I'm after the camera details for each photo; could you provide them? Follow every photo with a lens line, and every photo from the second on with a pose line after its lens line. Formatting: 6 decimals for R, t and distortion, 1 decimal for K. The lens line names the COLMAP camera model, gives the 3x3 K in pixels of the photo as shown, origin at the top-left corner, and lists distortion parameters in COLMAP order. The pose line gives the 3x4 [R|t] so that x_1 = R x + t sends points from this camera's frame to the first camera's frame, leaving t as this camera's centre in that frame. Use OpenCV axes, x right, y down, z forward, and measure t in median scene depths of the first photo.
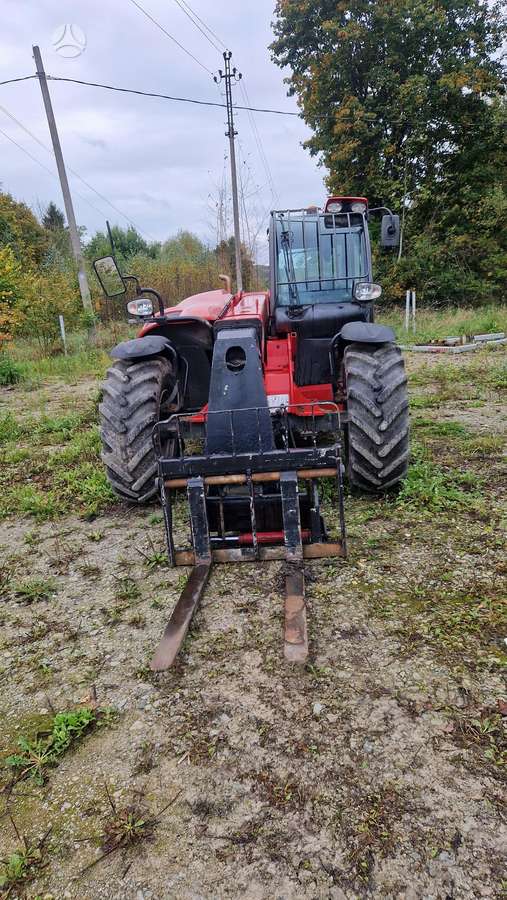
lens RADIAL K [[634.5, 0, 253.5], [0, 634.5, 450.0], [0, 0, 1]] dist [0.009026, 0.000501]
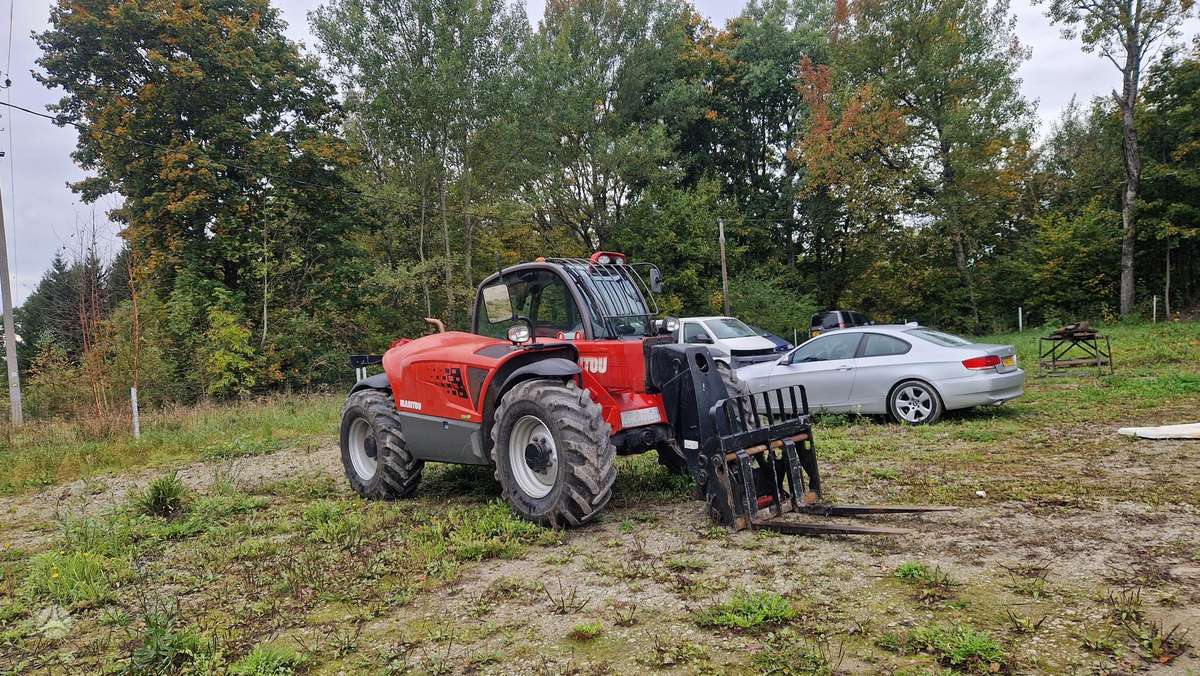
lens RADIAL K [[846.0, 0, 600.0], [0, 846.0, 338.0], [0, 0, 1]] dist [0.009026, 0.000501]
pose [[0.686913, 0.020246, 0.726458, -1.192678], [0.206129, 0.953133, -0.221471, 0.115324], [-0.696895, 0.301875, 0.650546, 0.048615]]
